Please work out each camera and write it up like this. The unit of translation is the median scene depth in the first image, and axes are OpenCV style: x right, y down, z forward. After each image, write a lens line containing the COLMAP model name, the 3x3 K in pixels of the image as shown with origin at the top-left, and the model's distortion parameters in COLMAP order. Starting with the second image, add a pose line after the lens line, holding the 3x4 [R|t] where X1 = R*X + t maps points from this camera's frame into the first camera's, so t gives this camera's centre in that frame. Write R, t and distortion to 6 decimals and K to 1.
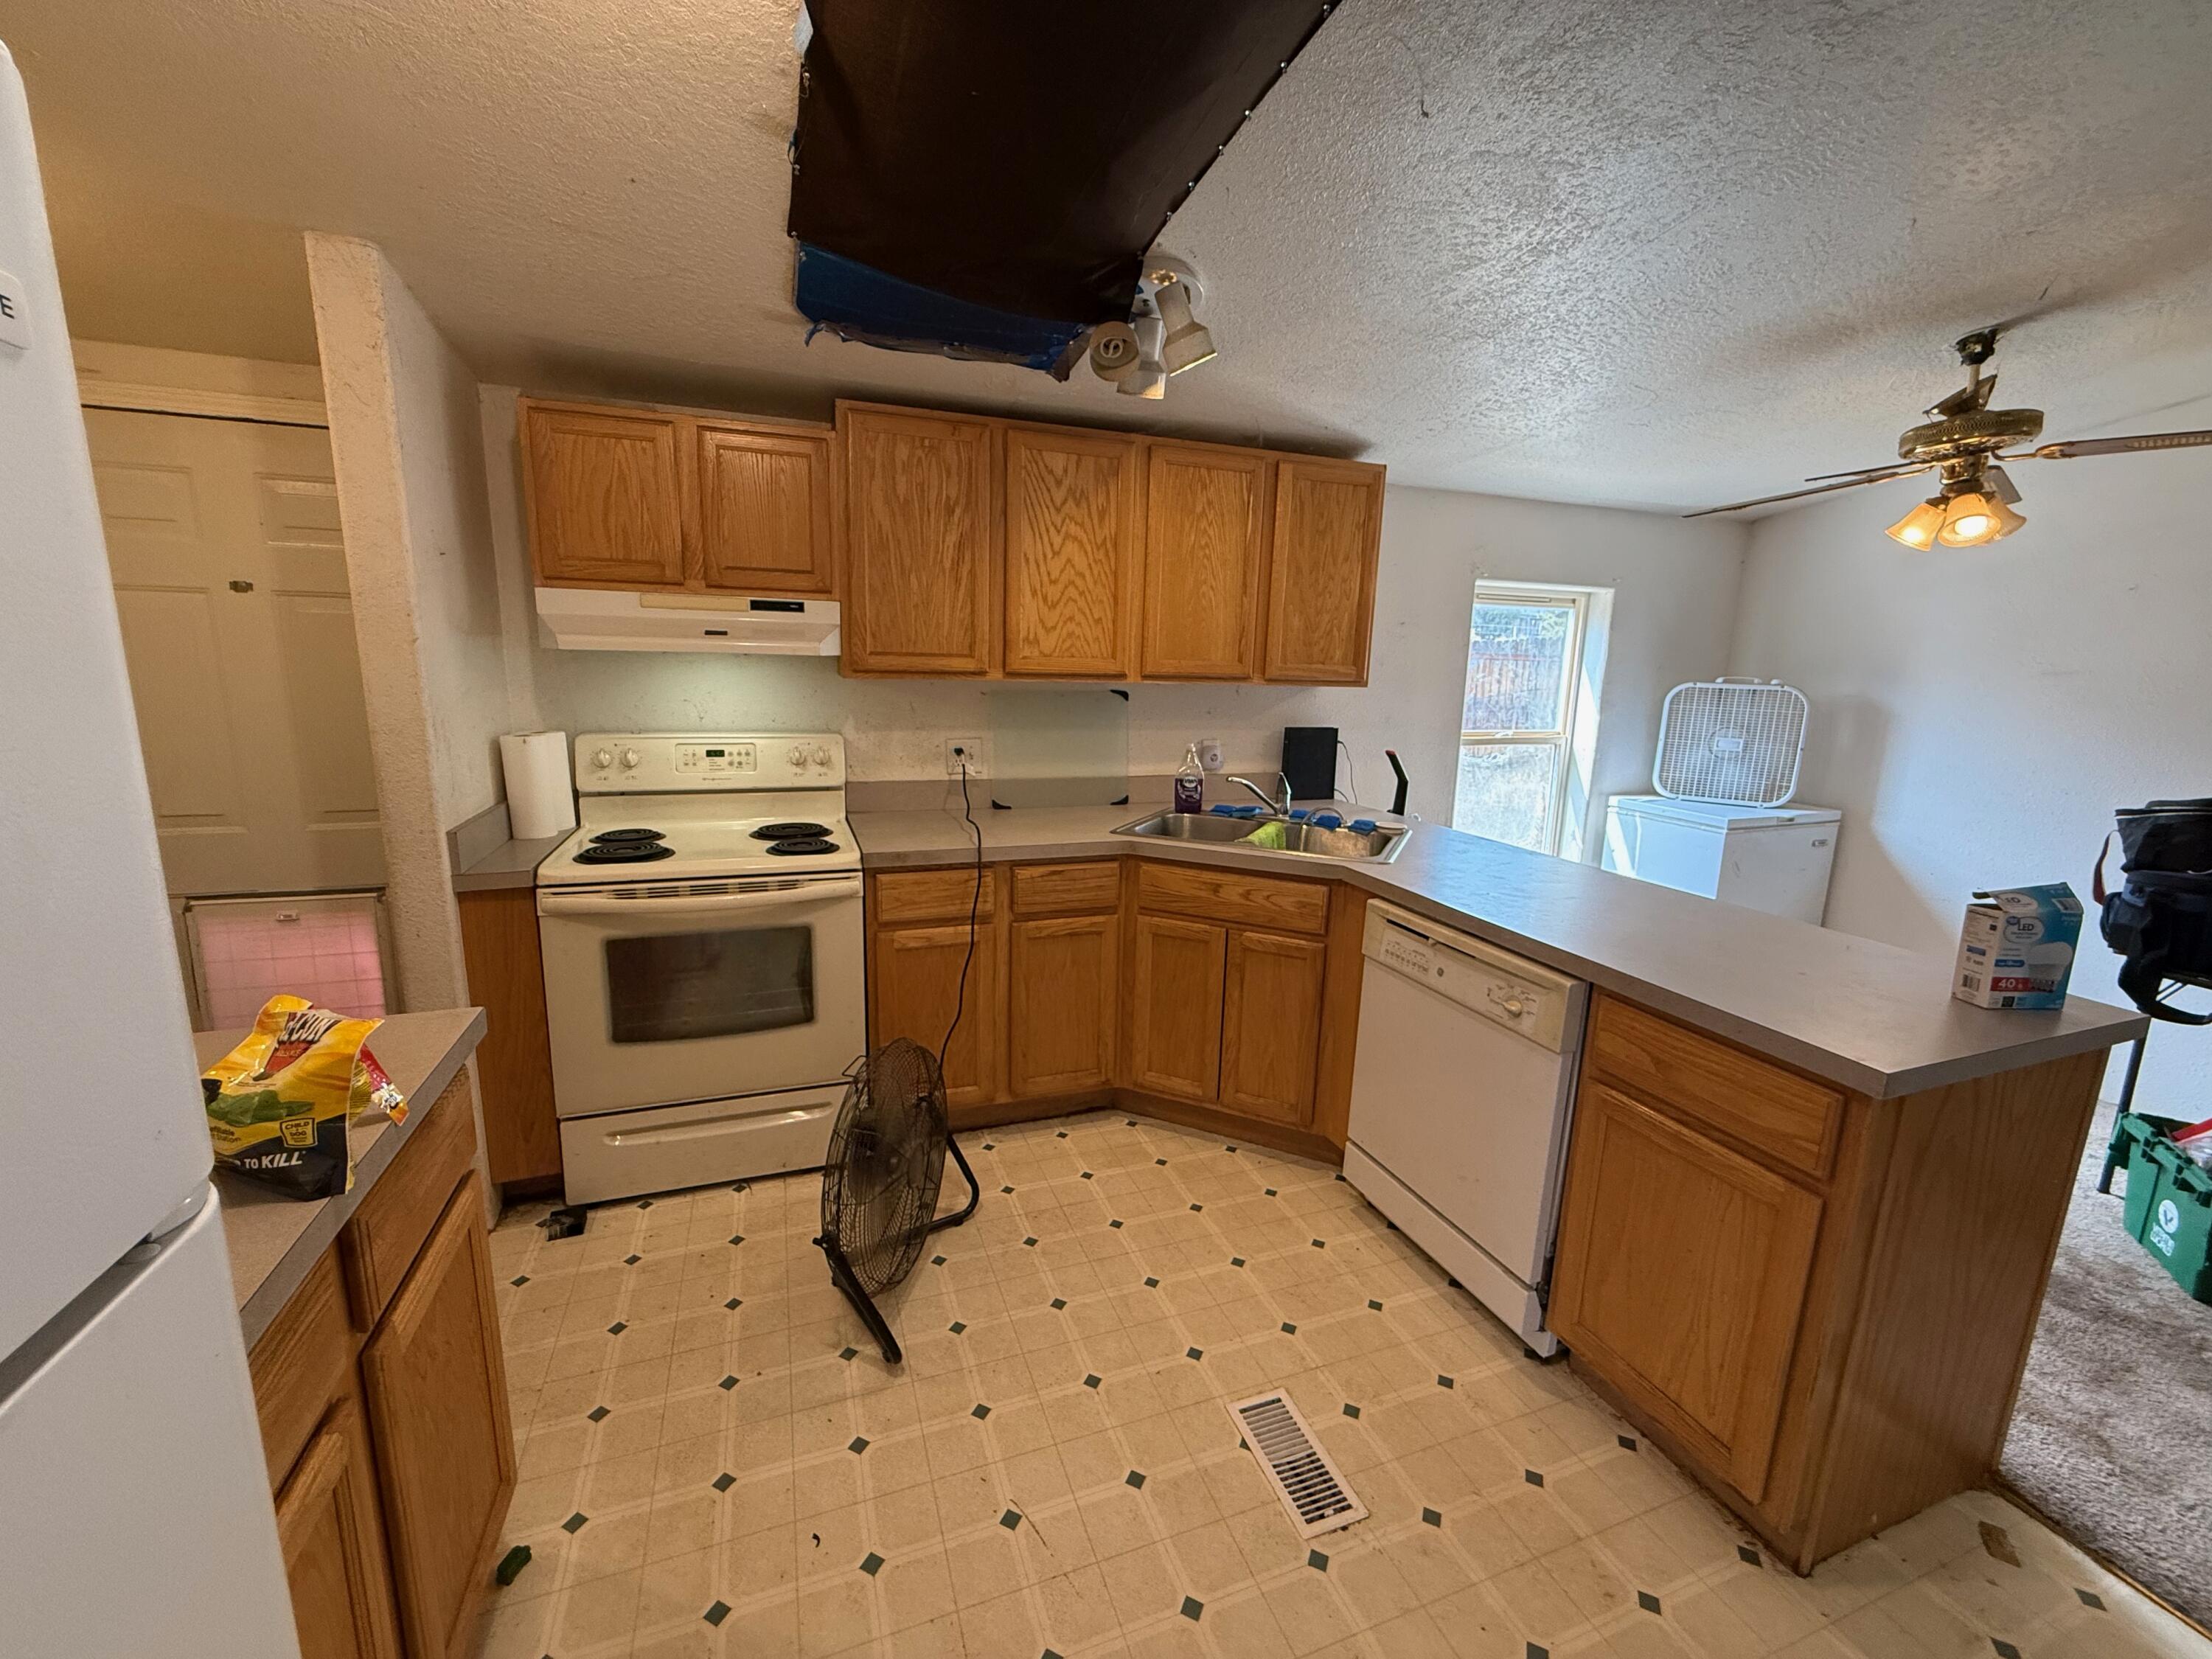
lens RADIAL K [[894.1, 0, 1090.6], [0, 894.1, 833.9], [0, 0, 1]] dist [0.002982, -0.000169]
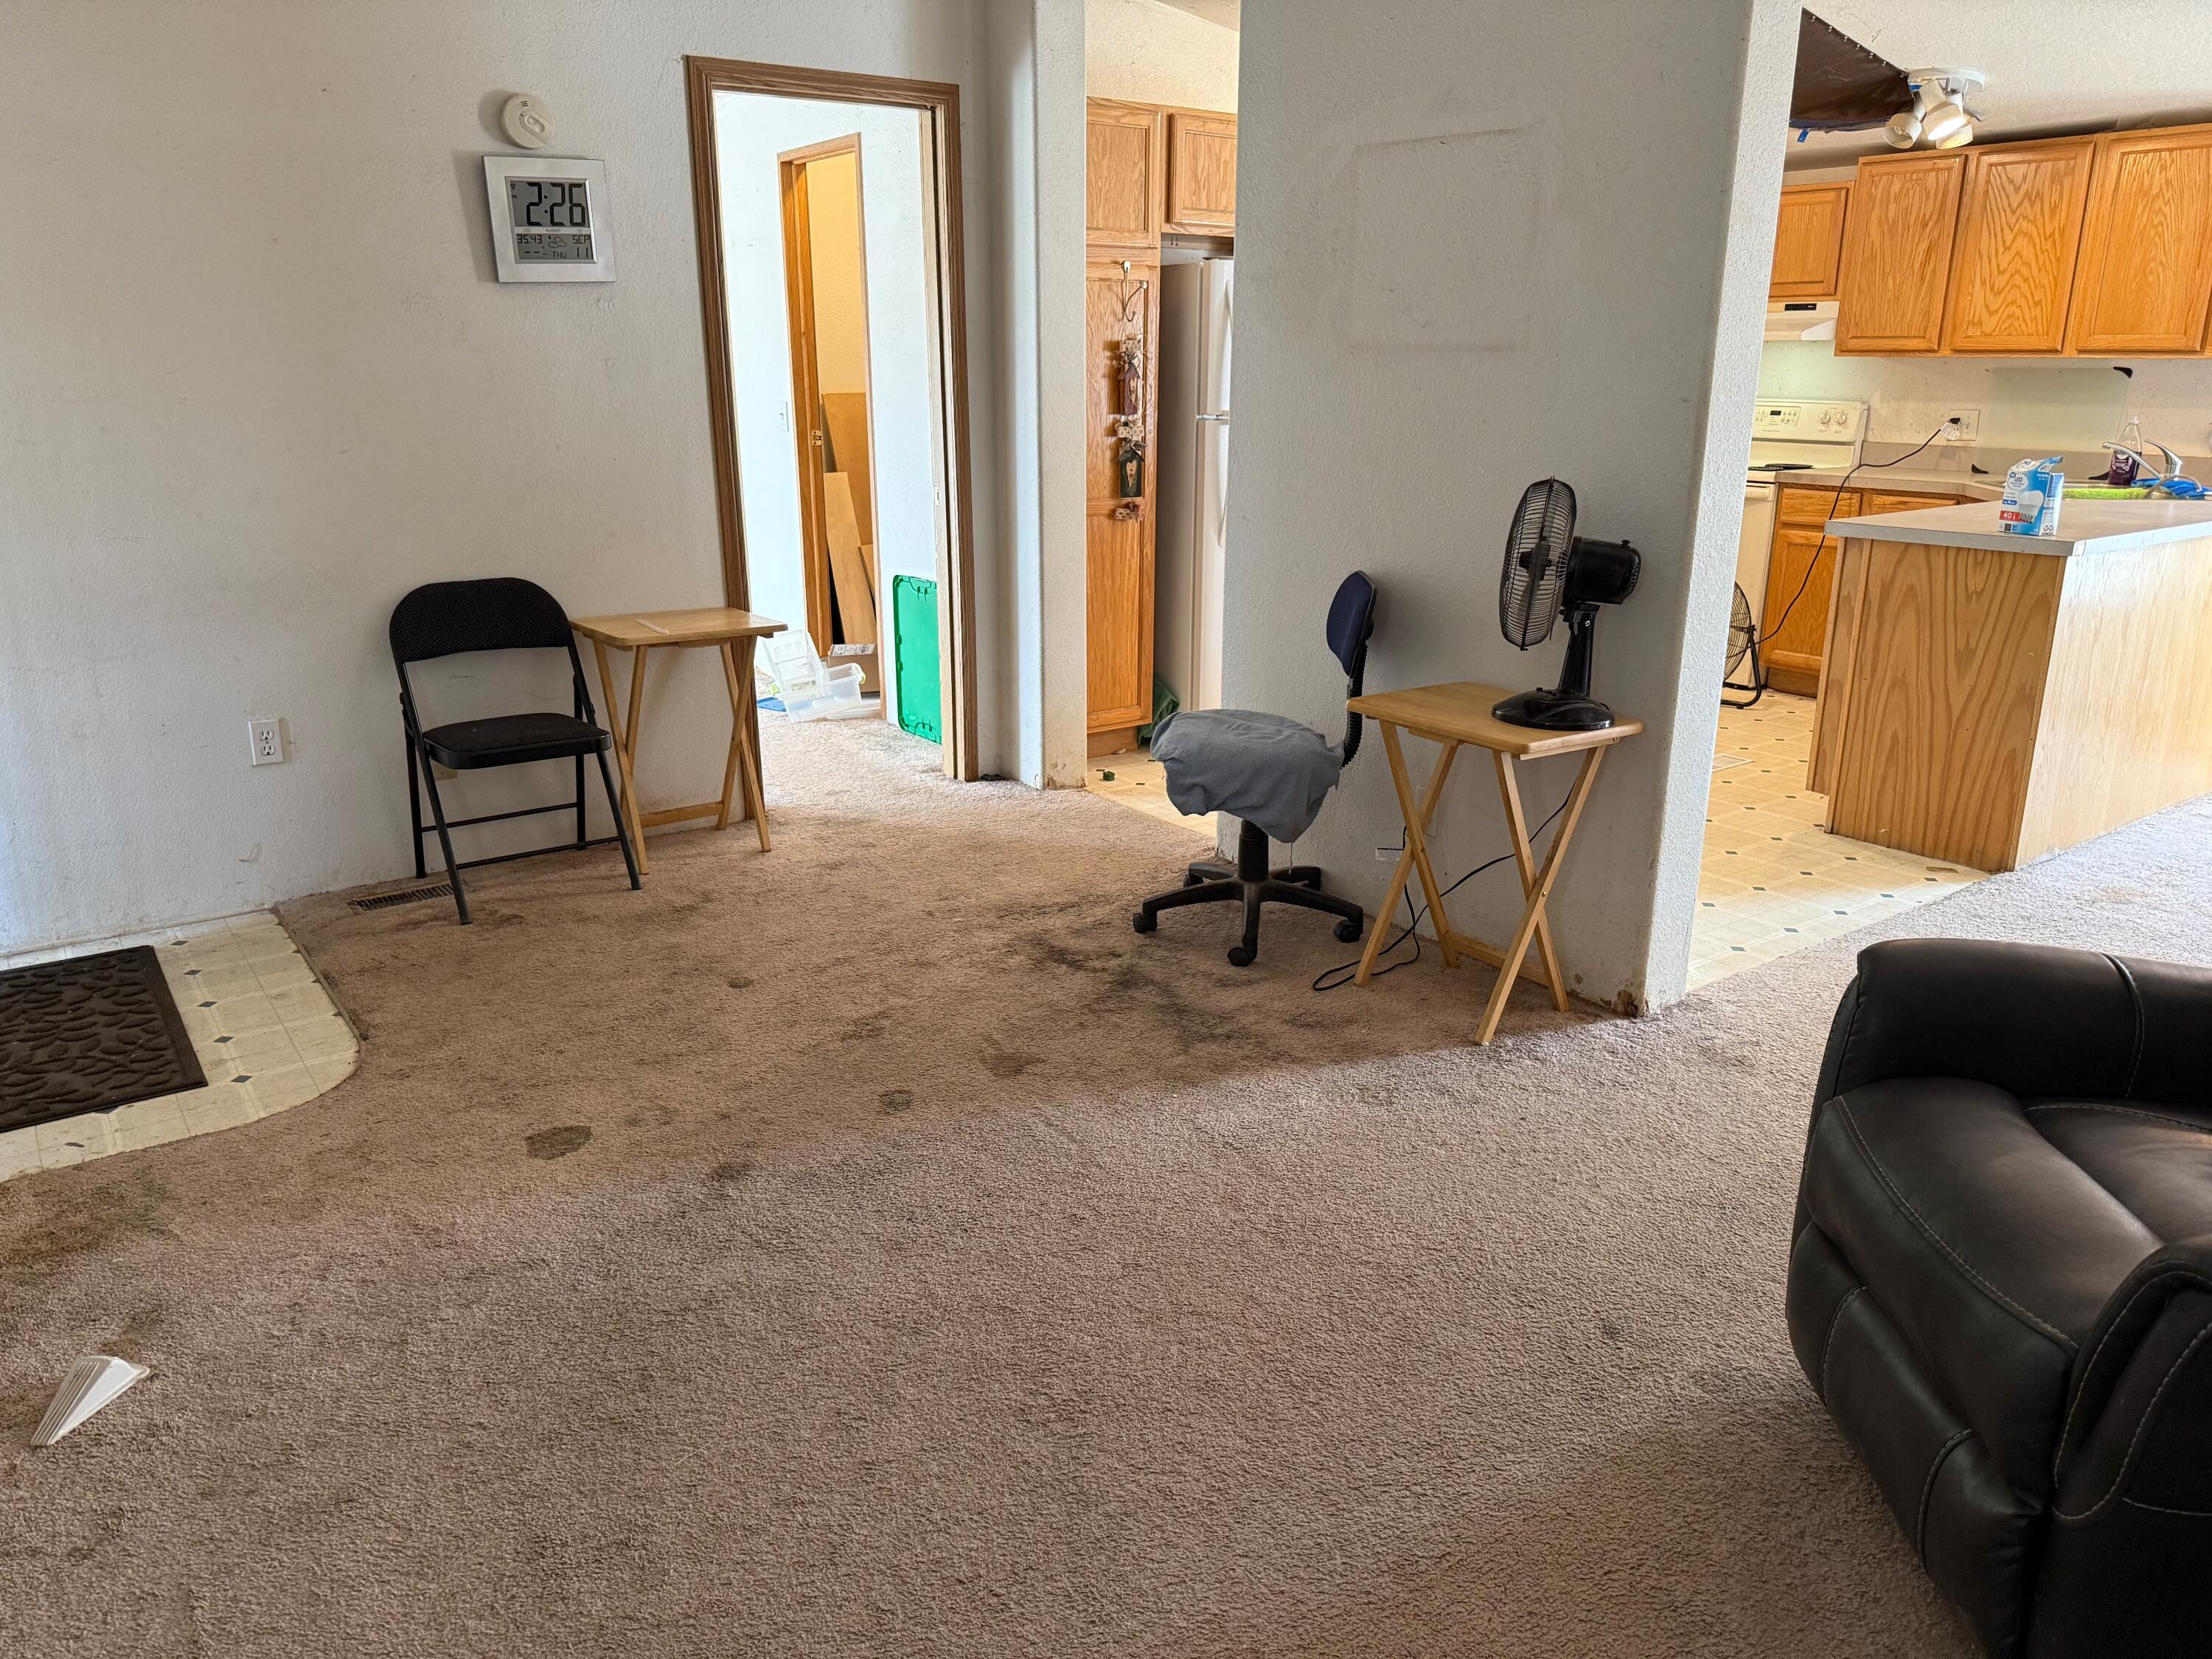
lens RADIAL K [[1575.5, 0, 1099.4], [0, 1575.5, 841.9], [0, 0, 1]] dist [0.013726, -0.025556]
pose [[0.282096, 0.256440, -0.924478, 1.866609], [-0.175633, 0.961134, 0.213015, 0.231032], [0.943173, 0.102278, 0.316171, -0.788755]]
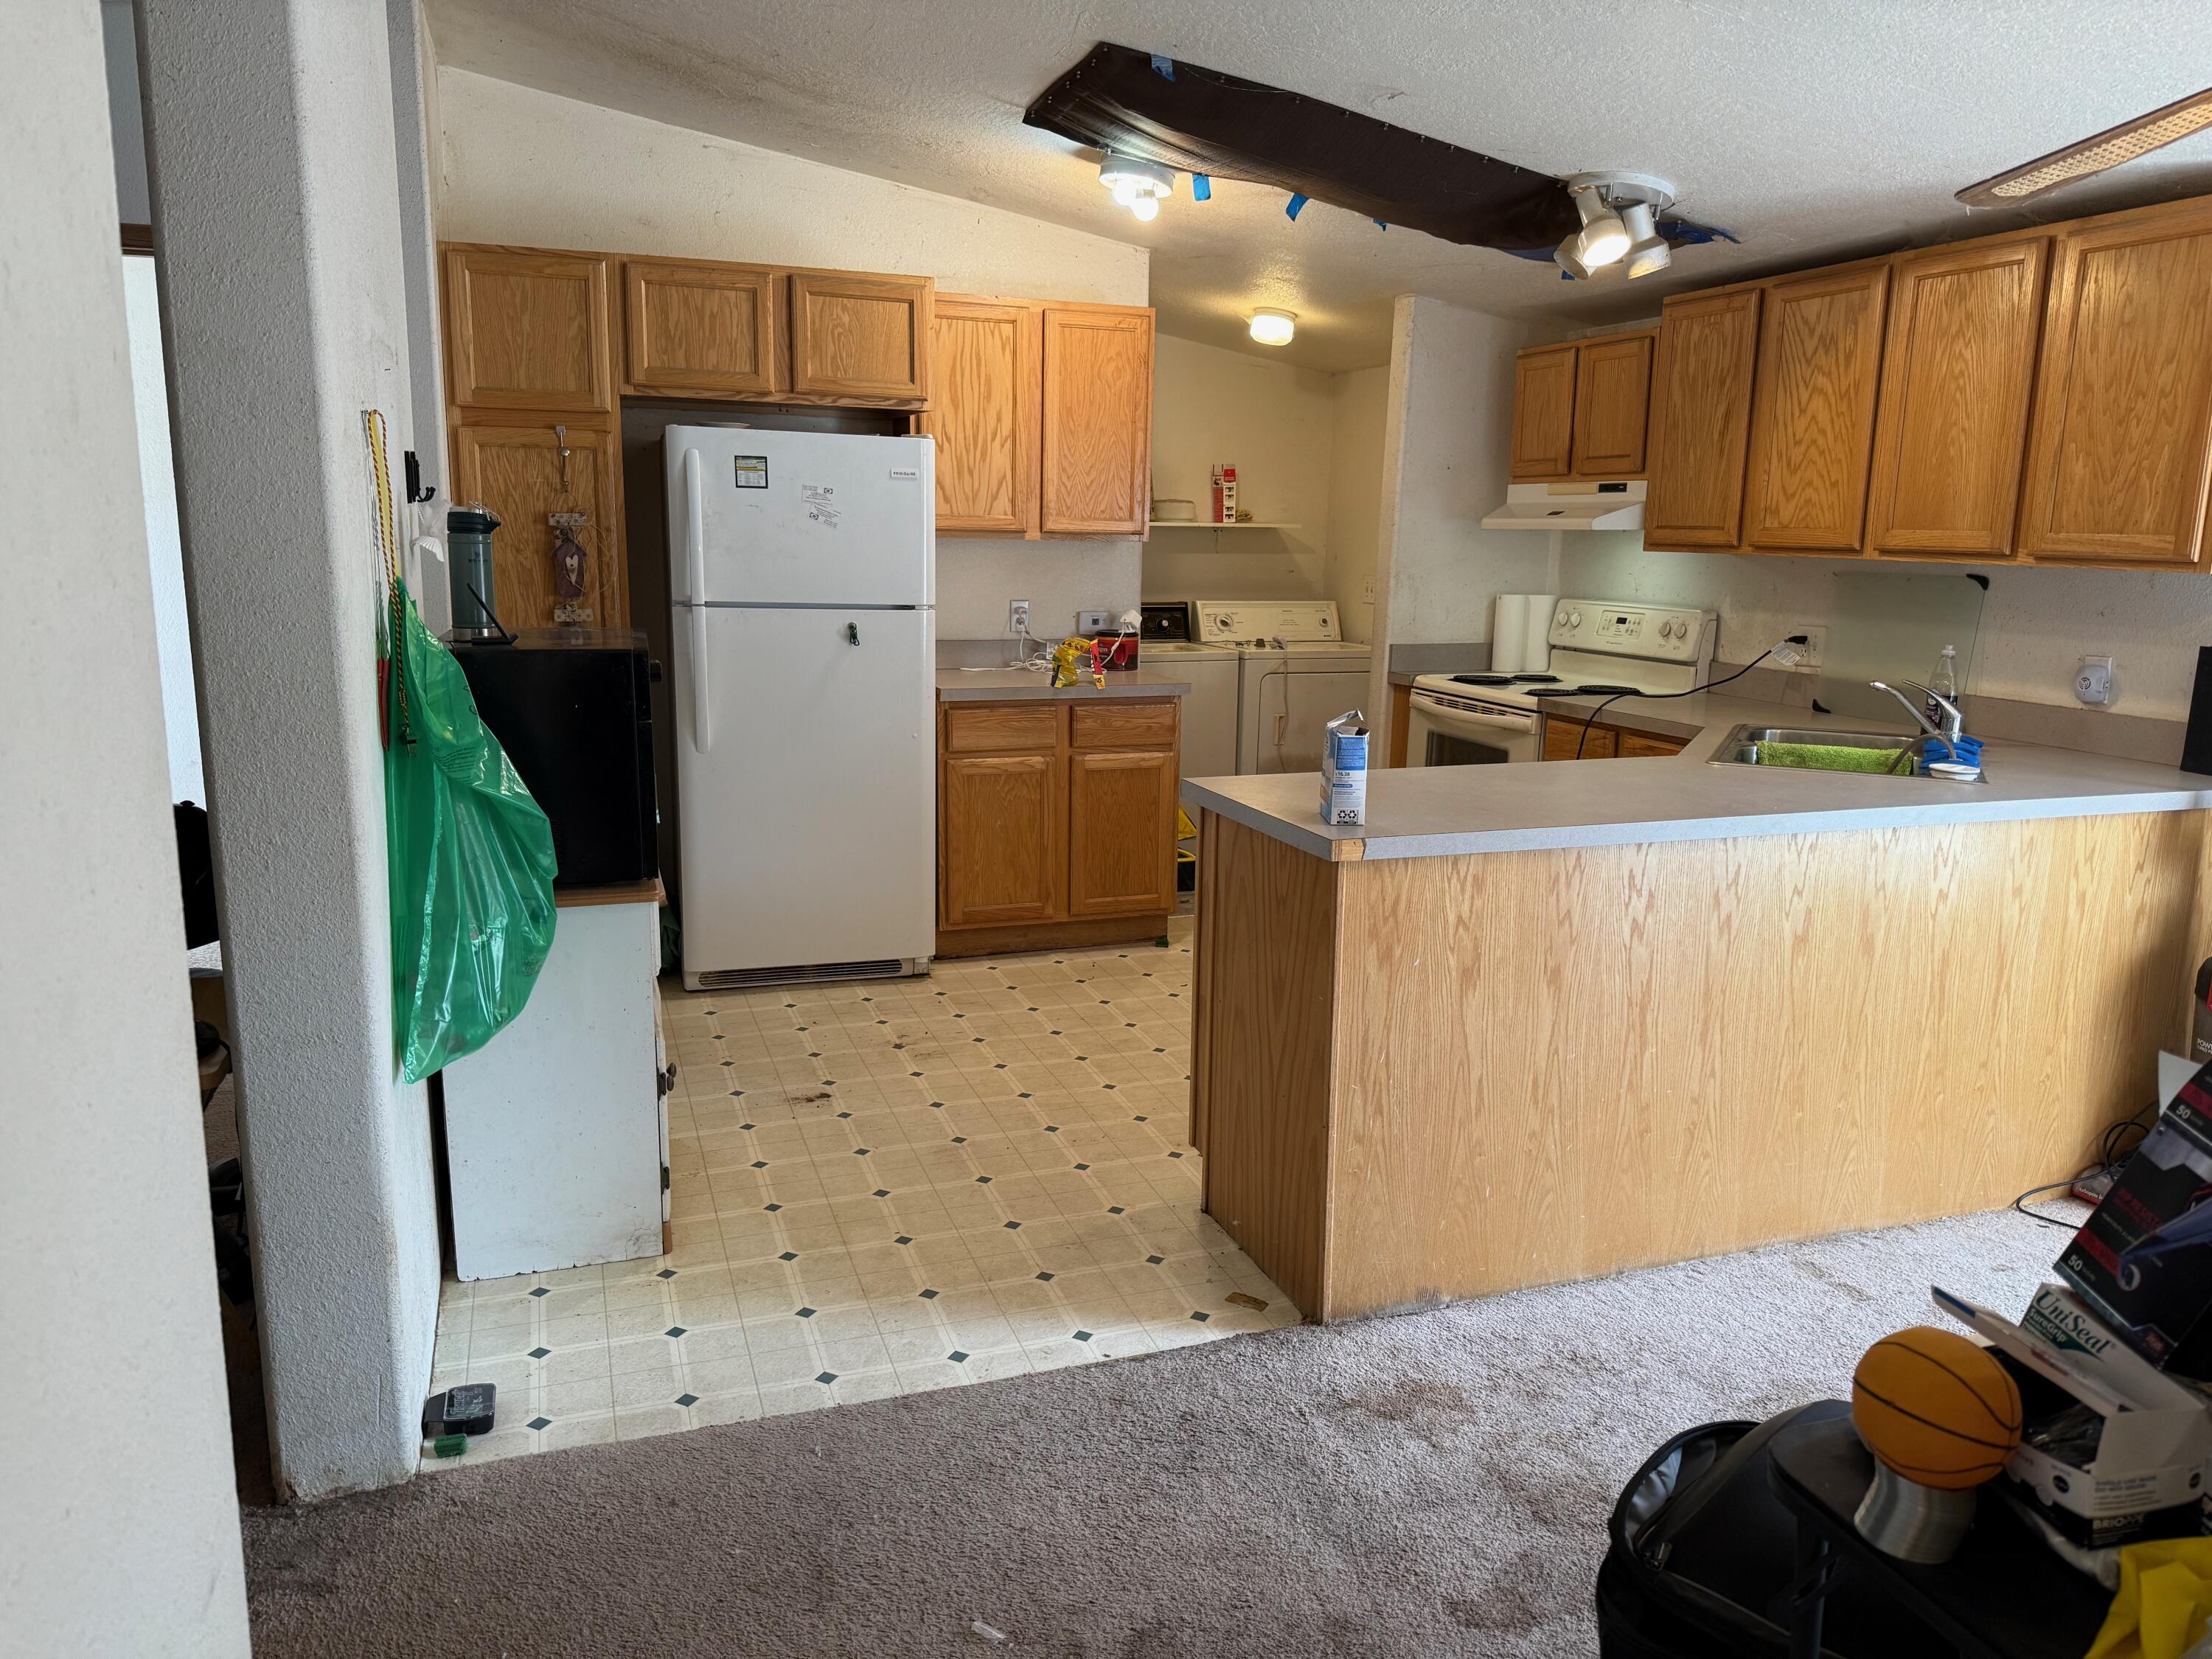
lens RADIAL K [[1575.5, 0, 1097.1], [0, 1575.5, 838.4], [0, 0, 1]] dist [0.013726, -0.025556]
pose [[-0.011891, 0.169969, -0.985378, 1.633298], [-0.208800, 0.963301, 0.168681, -0.024728], [0.977886, 0.207752, 0.024035, 0.380009]]
